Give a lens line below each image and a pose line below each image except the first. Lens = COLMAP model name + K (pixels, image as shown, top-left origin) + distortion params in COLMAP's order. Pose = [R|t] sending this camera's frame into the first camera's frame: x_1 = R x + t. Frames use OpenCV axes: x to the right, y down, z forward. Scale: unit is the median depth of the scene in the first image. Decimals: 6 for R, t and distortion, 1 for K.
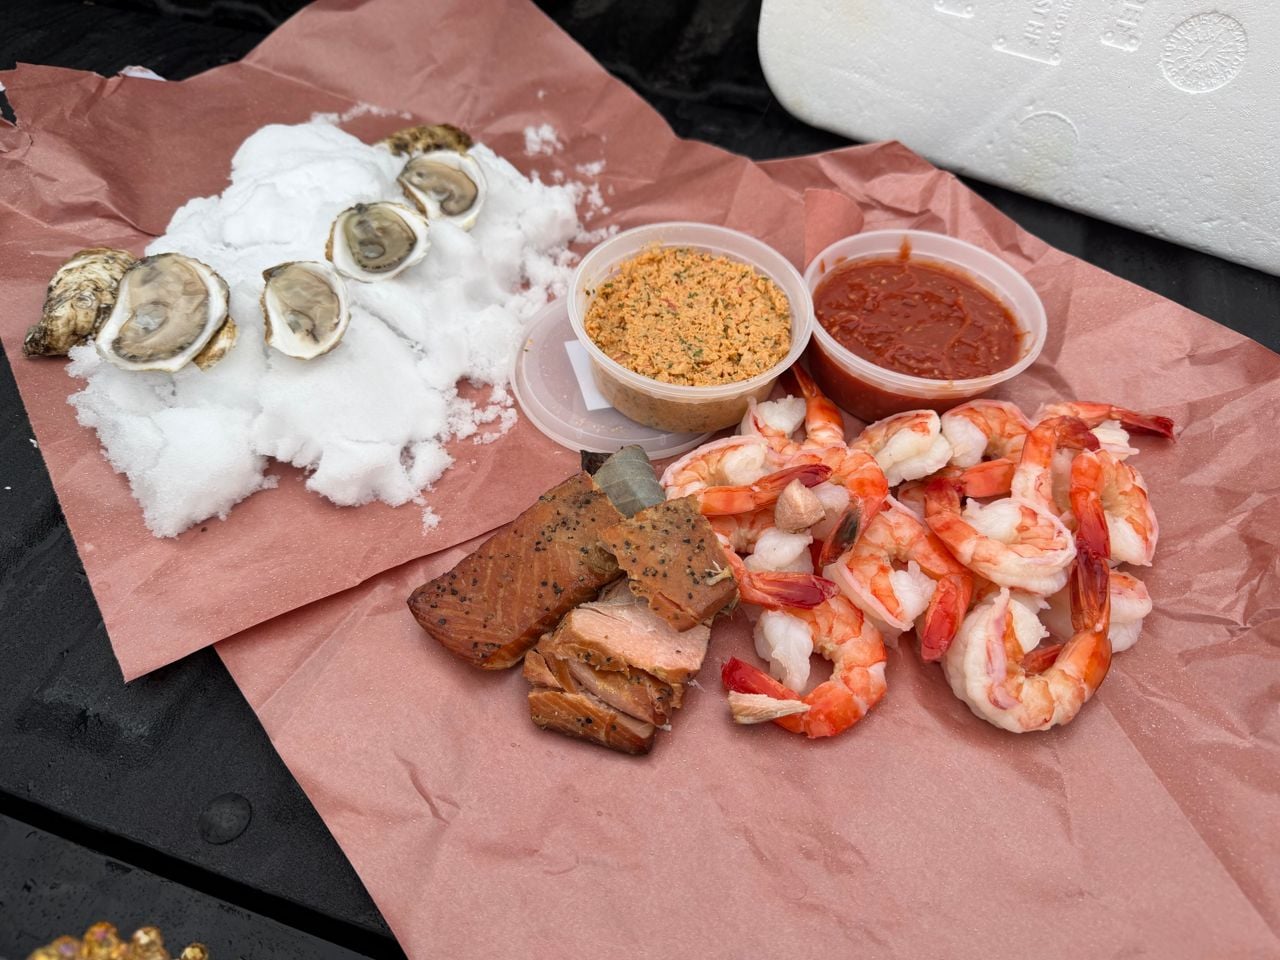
lens RADIAL K [[892.1, 0, 640.0], [0, 892.1, 480.0], [0, 0, 1]] dist [0.001008, -0.028239]
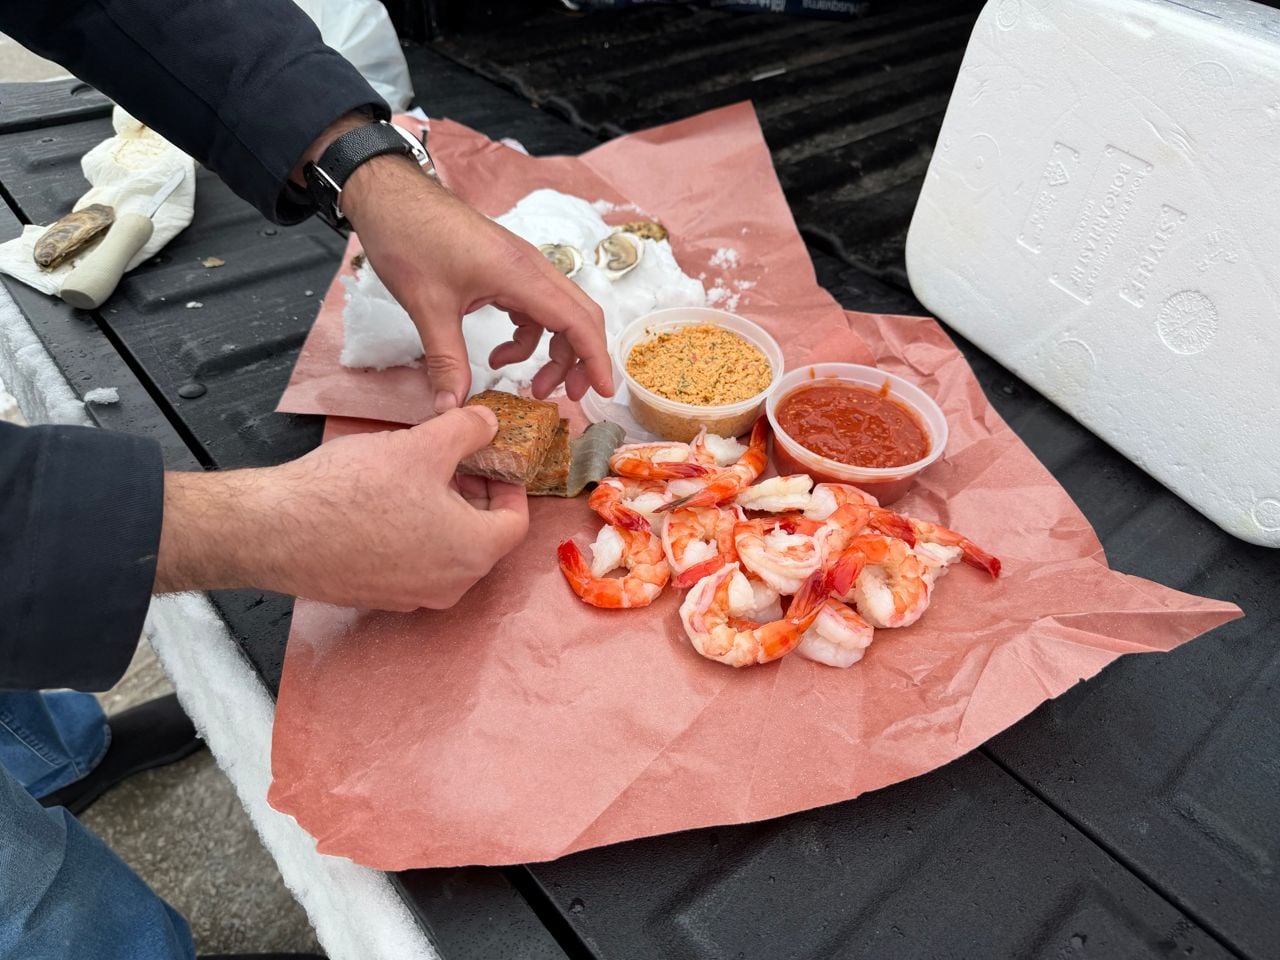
lens RADIAL K [[904.7, 0, 655.9], [0, 904.7, 465.5], [0, 0, 1]] dist [0.125655, -0.286522]
pose [[0.854858, 0.361408, -0.372292, 0.522007], [-0.431515, 0.893635, -0.123337, 0.147599], [0.288118, 0.266085, 0.919884, -0.283203]]
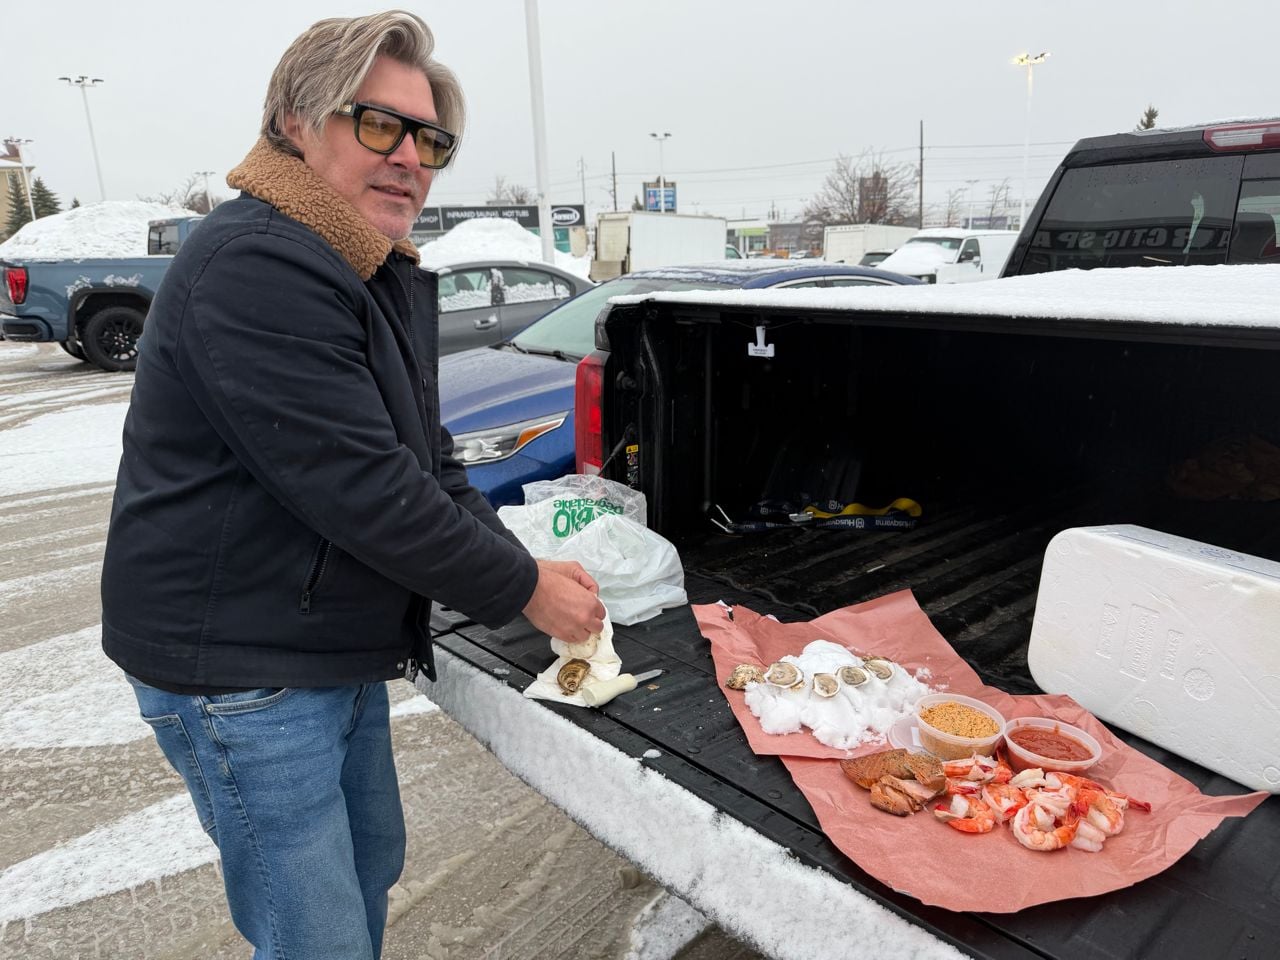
lens RADIAL K [[892.1, 0, 640.0], [0, 892.1, 480.0], [0, 0, 1]] dist [0.001008, -0.028239]
pose [[0.871336, 0.112606, -0.477591, 0.373219], [-0.389635, 0.750397, -0.533937, 0.962694], [0.298258, 0.651325, 0.697724, -1.478715]]
